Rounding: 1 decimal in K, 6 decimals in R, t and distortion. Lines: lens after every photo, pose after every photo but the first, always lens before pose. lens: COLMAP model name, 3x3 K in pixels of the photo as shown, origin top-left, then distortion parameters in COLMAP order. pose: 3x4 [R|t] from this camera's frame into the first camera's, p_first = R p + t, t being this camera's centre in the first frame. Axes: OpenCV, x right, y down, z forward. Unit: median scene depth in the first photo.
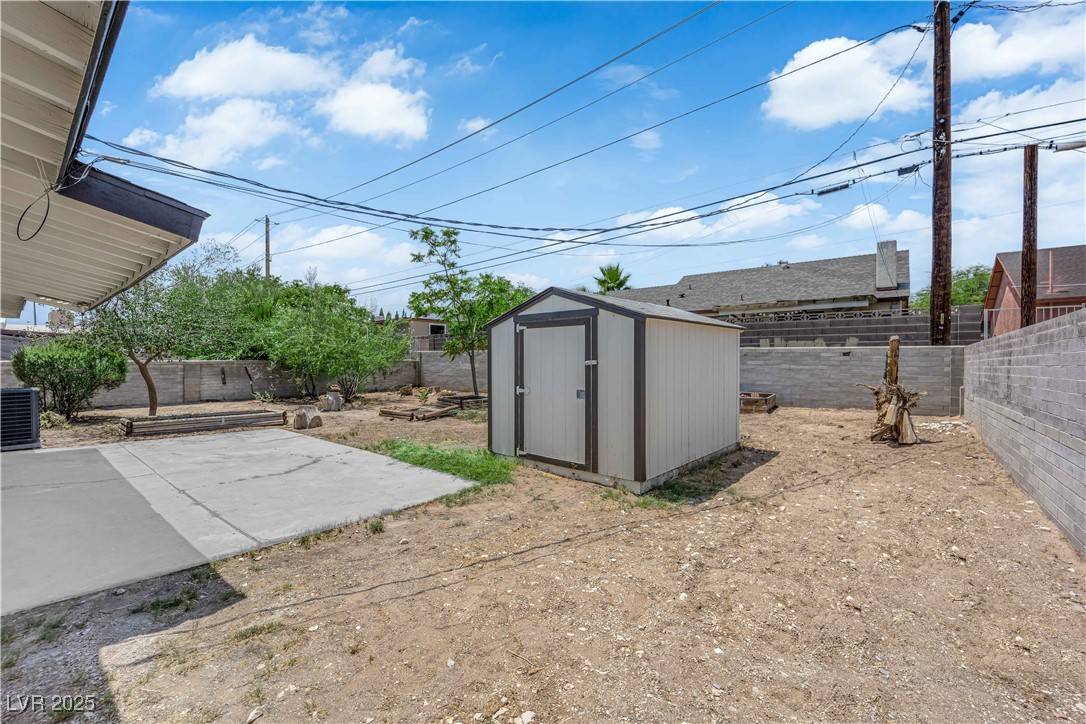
lens RADIAL K [[439.0, 0, 558.9], [0, 439.0, 363.8], [0, 0, 1]] dist [-0.006874, -0.001151]
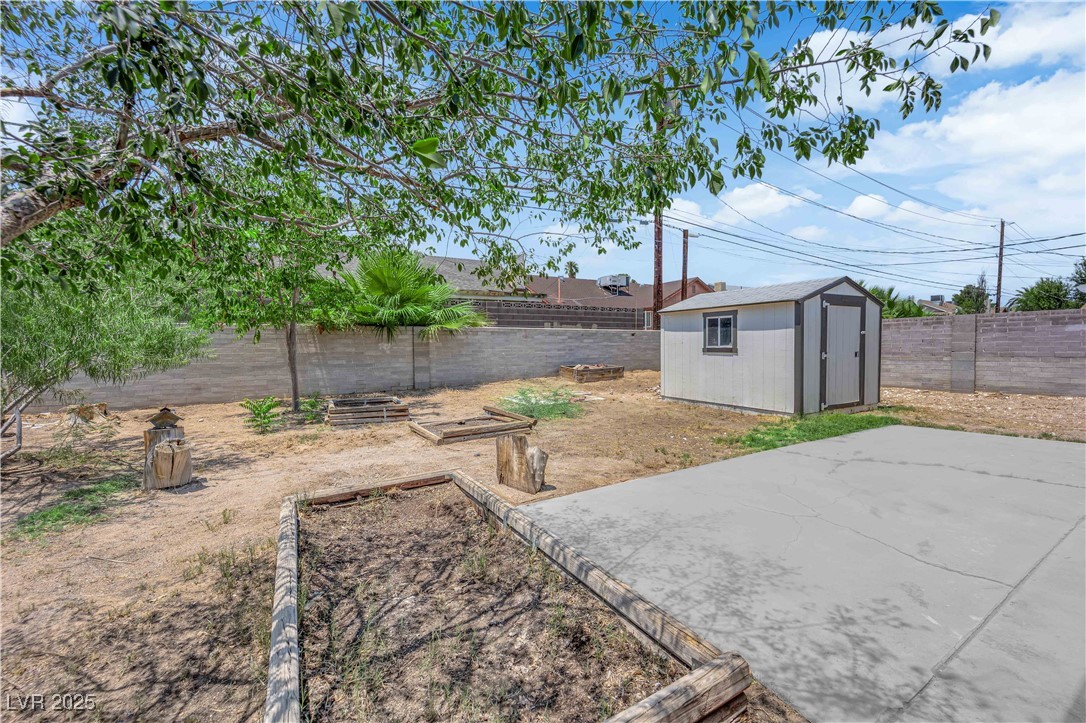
lens RADIAL K [[439.0, 0, 537.6], [0, 439.0, 360.7], [0, 0, 1]] dist [-0.006874, -0.001151]
pose [[0.366713, -0.039505, 0.929495, -1.009056], [0.021231, 0.999193, 0.034090, 0.010771], [-0.930092, 0.007233, 0.367256, 0.865419]]
